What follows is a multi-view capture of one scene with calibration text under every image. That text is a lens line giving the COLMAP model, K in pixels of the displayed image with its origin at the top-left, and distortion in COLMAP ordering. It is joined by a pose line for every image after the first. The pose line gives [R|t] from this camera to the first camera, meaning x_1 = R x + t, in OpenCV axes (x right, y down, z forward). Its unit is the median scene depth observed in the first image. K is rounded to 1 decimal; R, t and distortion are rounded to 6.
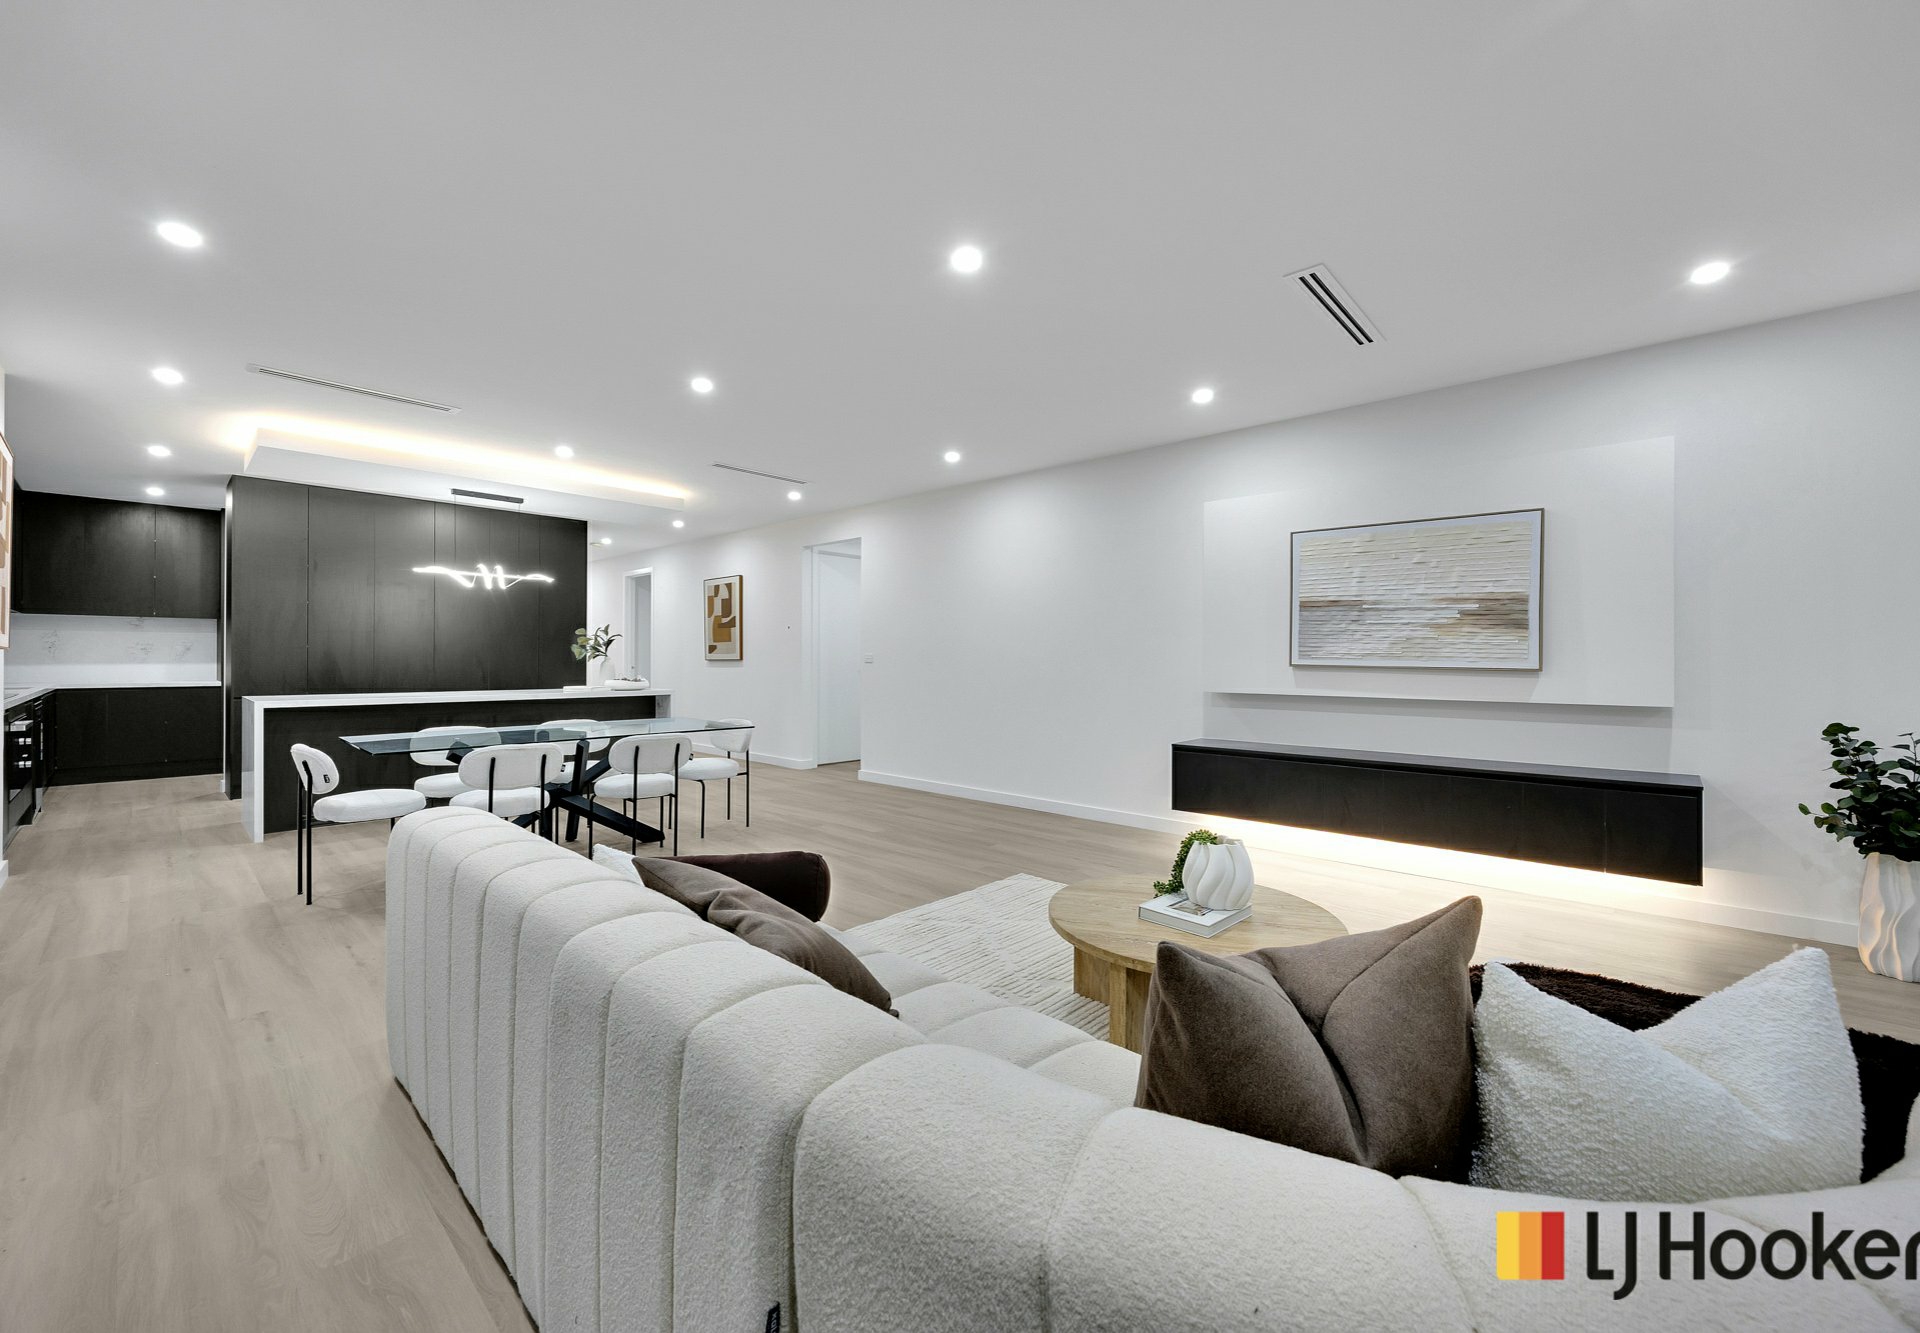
lens RADIAL K [[768.1, 0, 958.6], [0, 768.1, 653.8], [0, 0, 1]] dist [-0.000099, 0.000111]
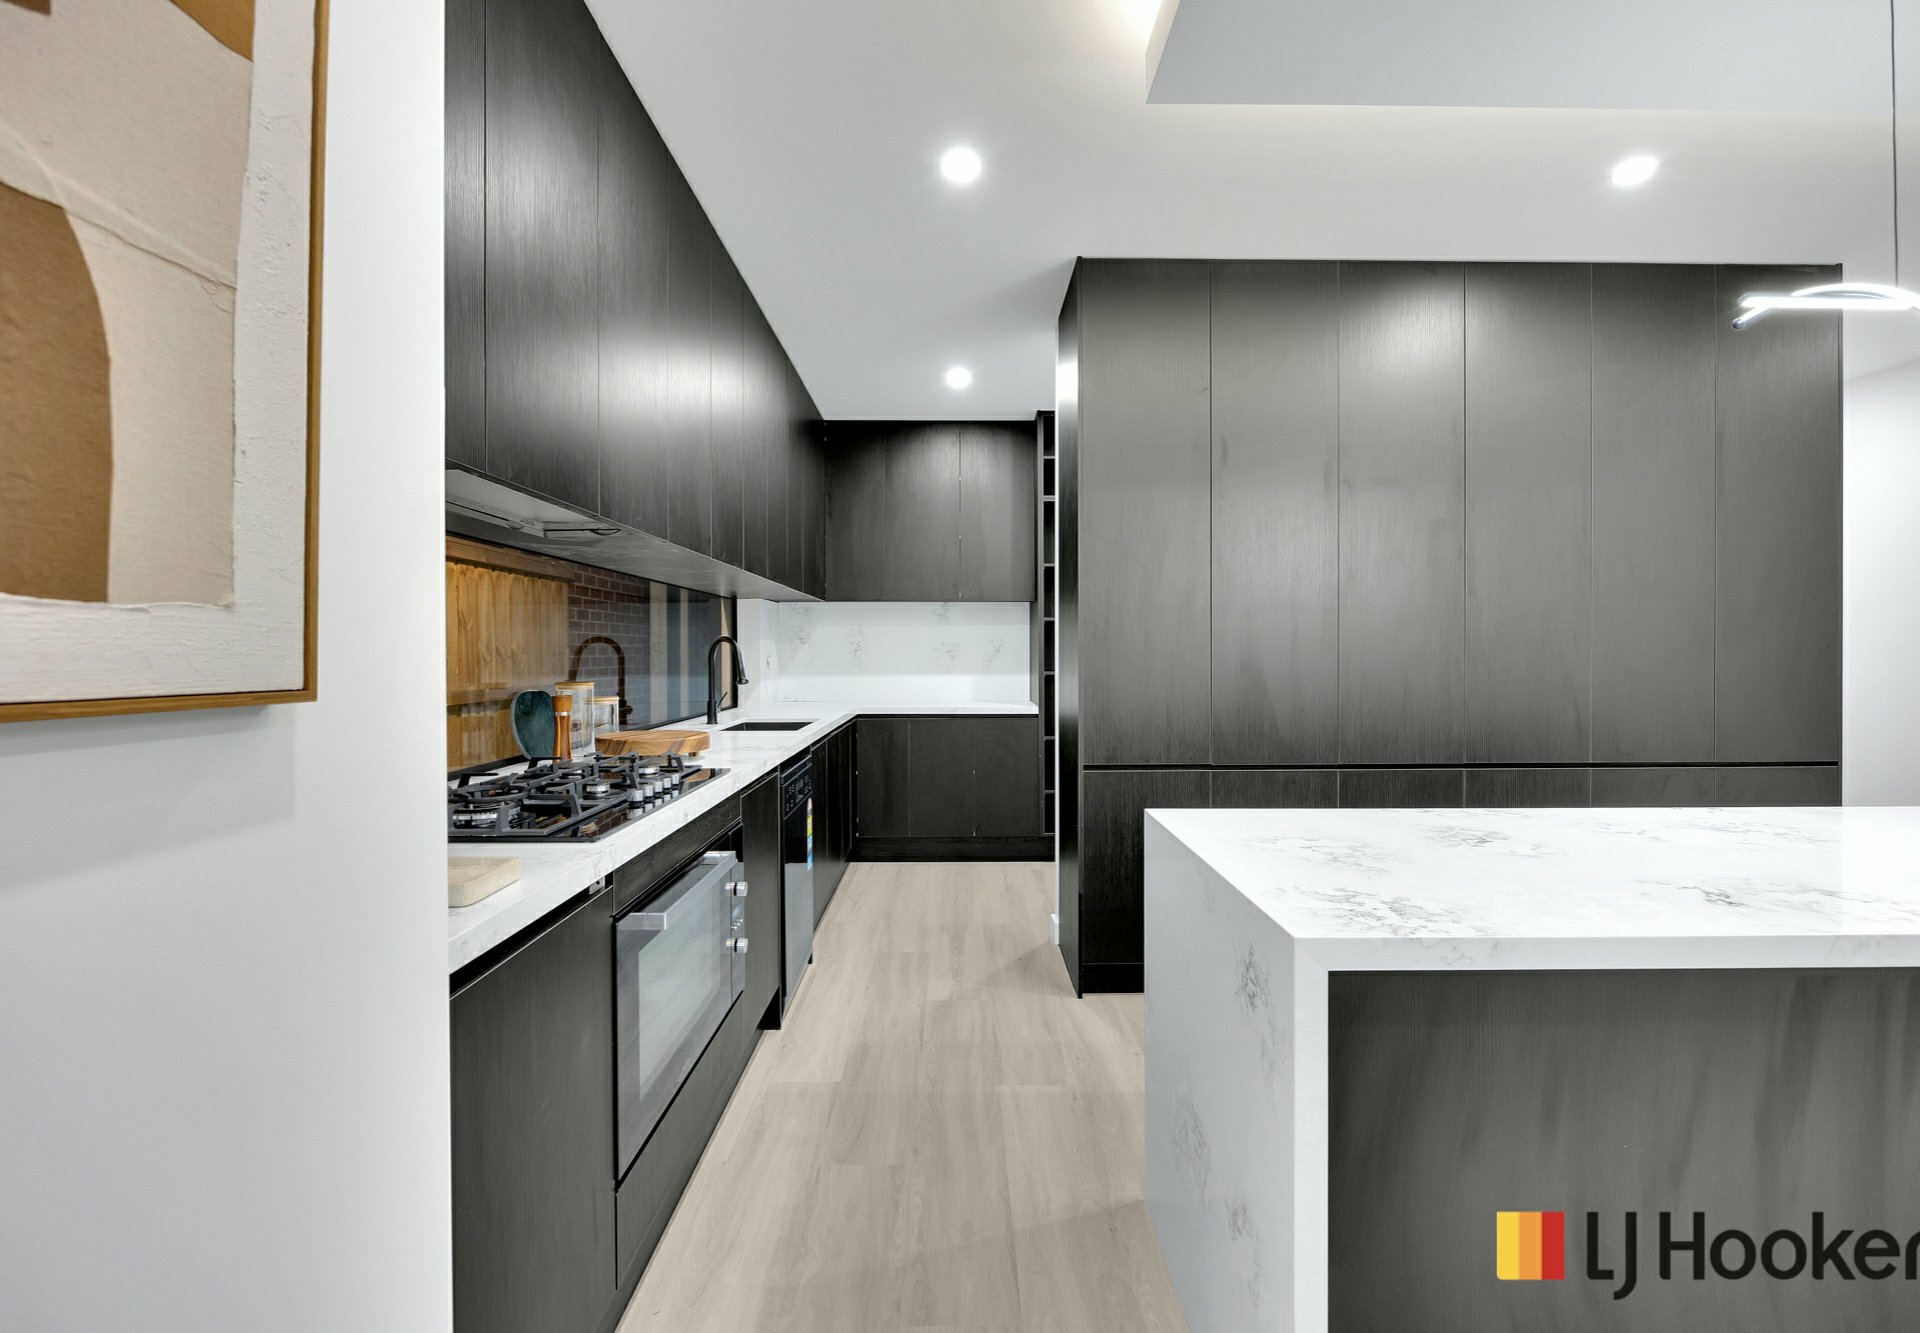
lens RADIAL K [[861.0, 0, 967.8], [0, 861.0, 662.9], [0, 0, 1]] dist [-0.014569, 0.000287]
pose [[0.692086, 0.004279, -0.721802, -0.488655], [0.008633, 0.999862, 0.014204, -0.007072], [0.721763, -0.016062, 0.691954, 0.472393]]
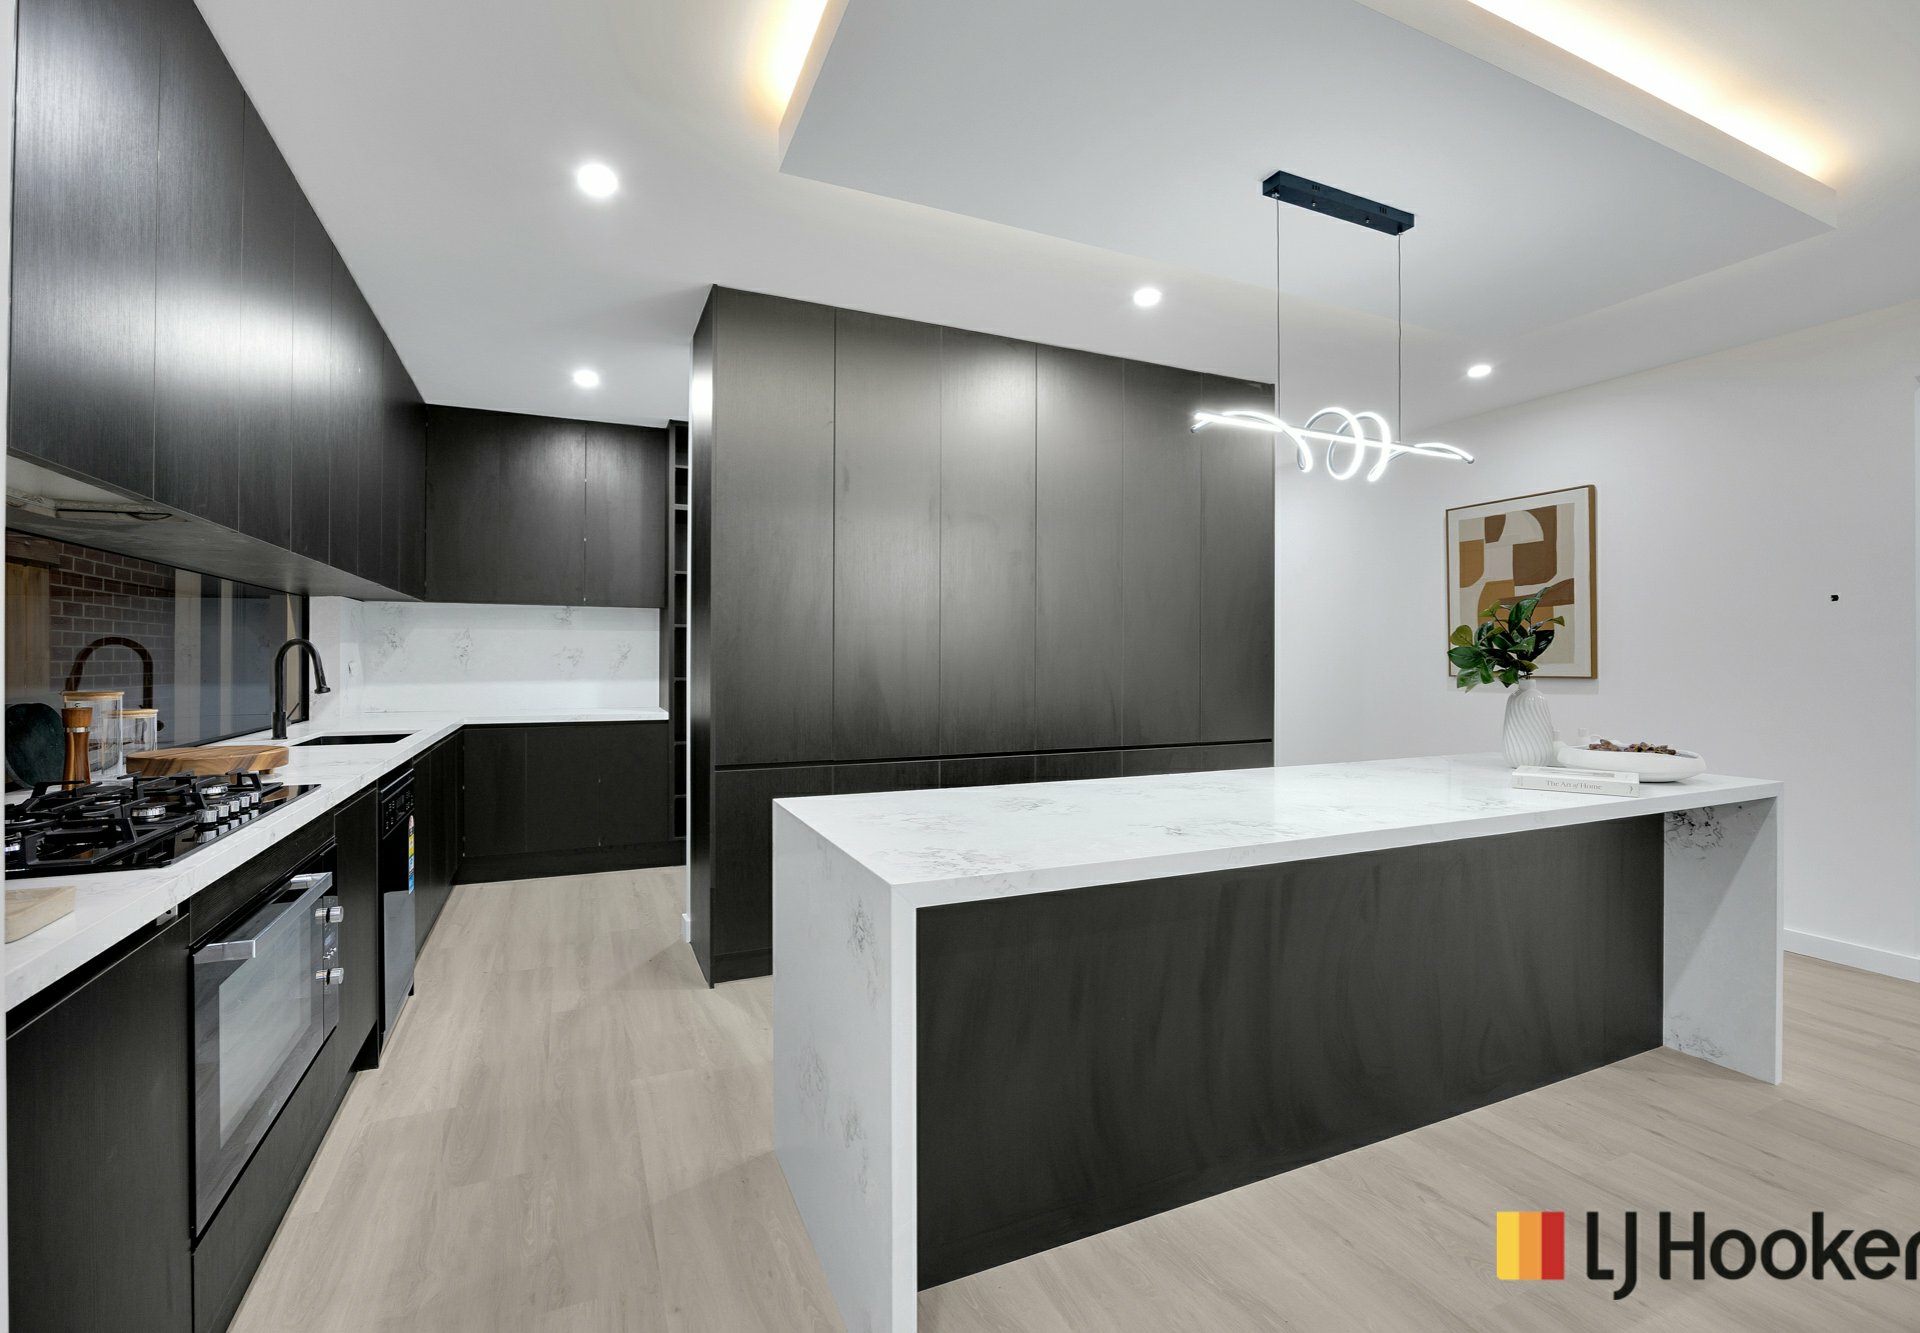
lens RADIAL K [[861.0, 0, 951.8], [0, 861.0, 647.3], [0, 0, 1]] dist [-0.014569, 0.000287]
pose [[0.920714, -0.006733, -0.390179, -0.469785], [0.003534, 0.999954, -0.008916, -0.007241], [0.390221, 0.006830, 0.920696, 0.445662]]
